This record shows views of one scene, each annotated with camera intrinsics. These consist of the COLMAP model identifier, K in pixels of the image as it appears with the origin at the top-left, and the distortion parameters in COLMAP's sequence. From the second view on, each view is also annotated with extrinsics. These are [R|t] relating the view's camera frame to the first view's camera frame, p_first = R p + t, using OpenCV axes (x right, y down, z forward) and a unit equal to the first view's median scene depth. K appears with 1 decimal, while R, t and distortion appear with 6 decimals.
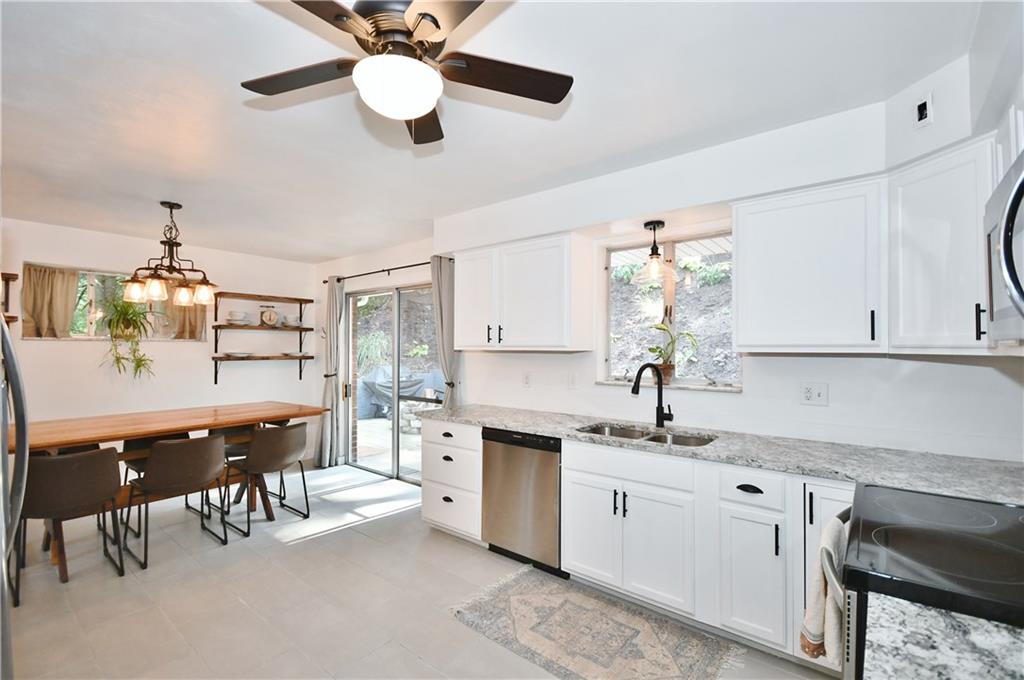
lens RADIAL K [[458.4, 0, 506.5], [0, 458.4, 344.6], [0, 0, 1]] dist [0.003103, 0.000069]
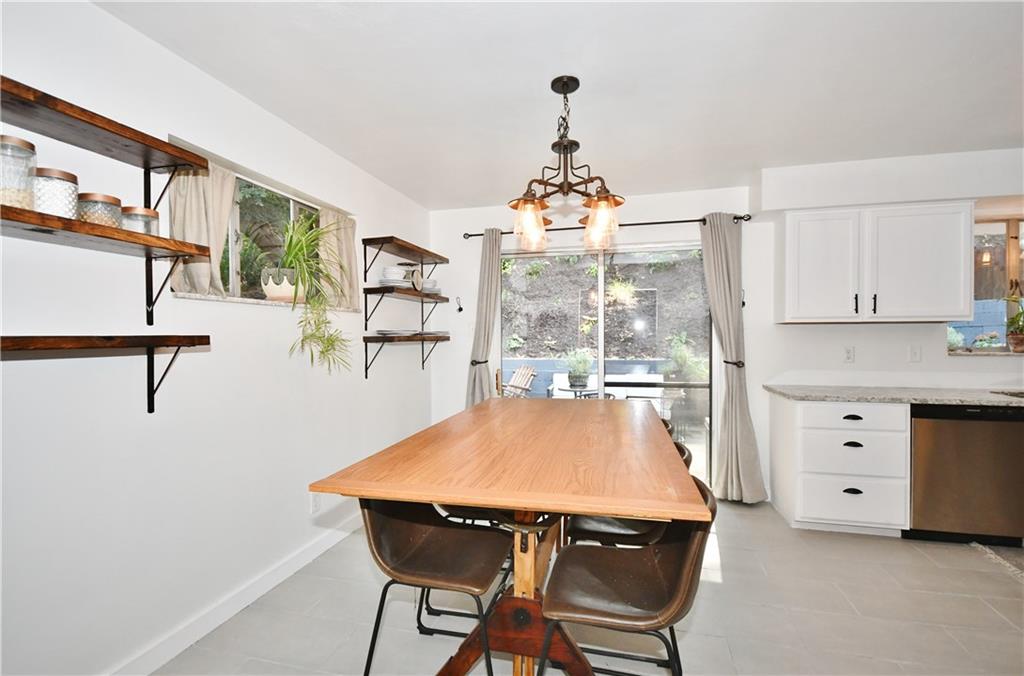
lens RADIAL K [[474.7, 0, 508.4], [0, 474.7, 342.4], [0, 0, 1]] dist [0.000756, -0.000091]
pose [[0.906151, -0.012265, 0.422777, -0.905805], [0.003650, 0.999769, 0.021181, 0.026140], [-0.422939, -0.017650, 0.905986, 0.377183]]
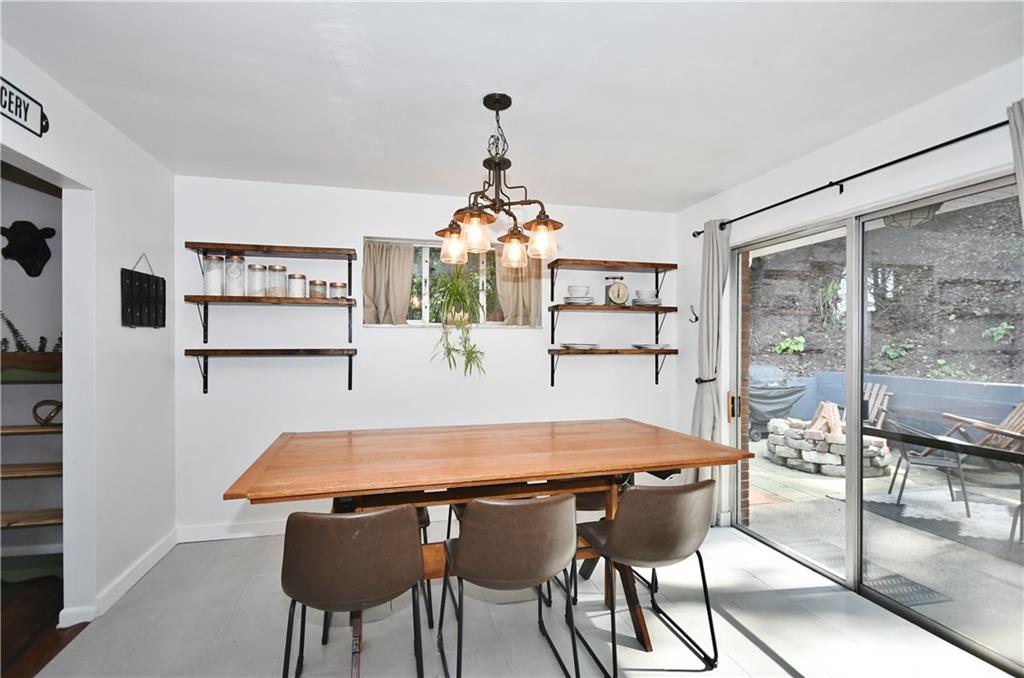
lens RADIAL K [[491.2, 0, 512.0], [0, 491.2, 339.0], [0, 0, 1]] dist [0.001257, 0.000228]
pose [[0.808525, -0.004471, -0.588445, -0.274278], [0.003498, 0.999990, -0.002792, 0.015129], [0.588452, 0.000199, 0.808532, 0.401610]]
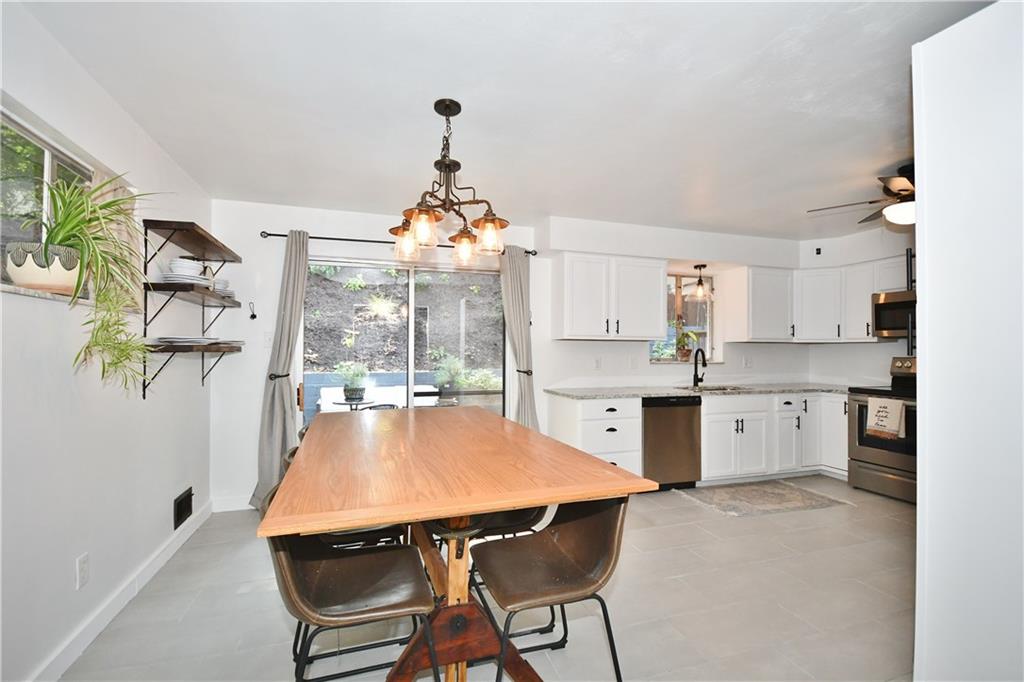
lens RADIAL K [[451.0, 0, 503.8], [0, 451.0, 346.1], [0, 0, 1]] dist [0.000885, 0.000067]
pose [[0.546265, 0.008484, 0.837570, -1.028507], [-0.008826, 0.999951, -0.004373, 0.032404], [-0.837566, -0.005004, 0.546313, 0.490151]]
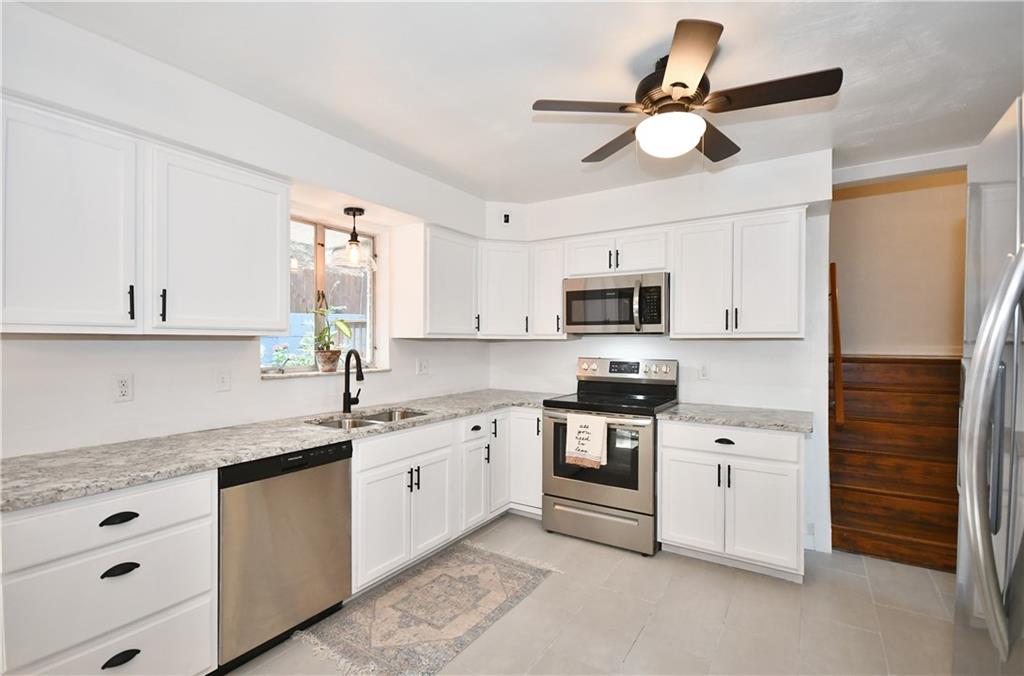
lens RADIAL K [[474.7, 0, 508.4], [0, 474.7, 342.4], [0, 0, 1]] dist [0.000756, -0.000091]
pose [[-0.118659, -0.005197, 0.992921, -0.526556], [-0.009722, 0.999944, 0.004072, 0.012981], [-0.992887, -0.009170, -0.118703, 0.552650]]
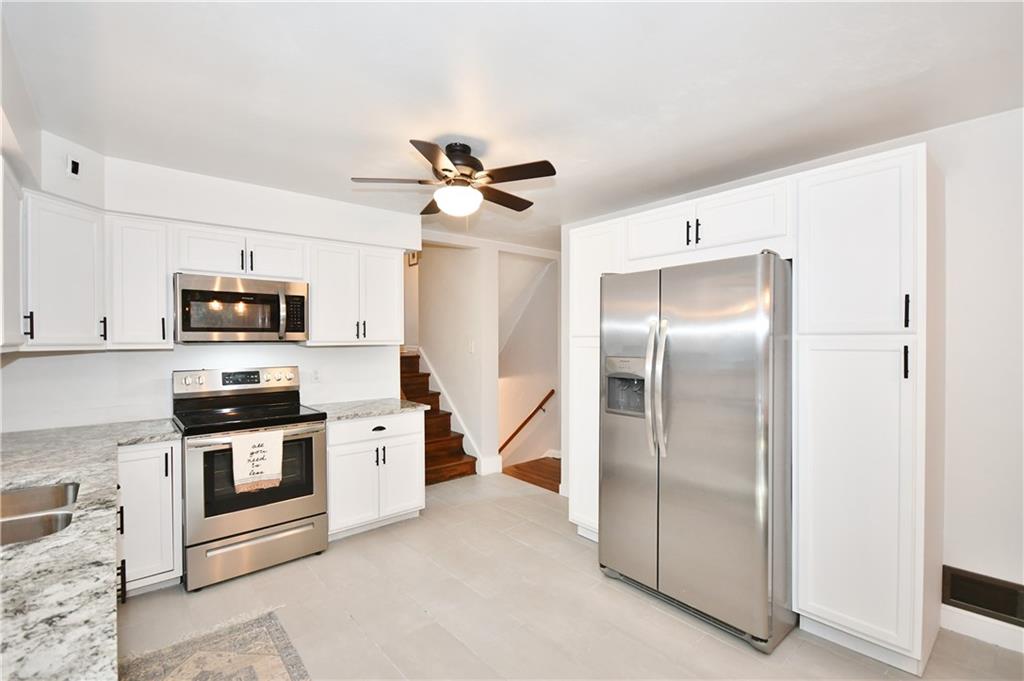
lens RADIAL K [[458.4, 0, 506.5], [0, 458.4, 345.1], [0, 0, 1]] dist [0.003103, 0.000069]
pose [[-0.984985, -0.000385, 0.172639, -0.249277], [0.000804, 0.999976, 0.006817, -0.000547], [-0.172637, 0.006853, -0.984962, 0.938275]]
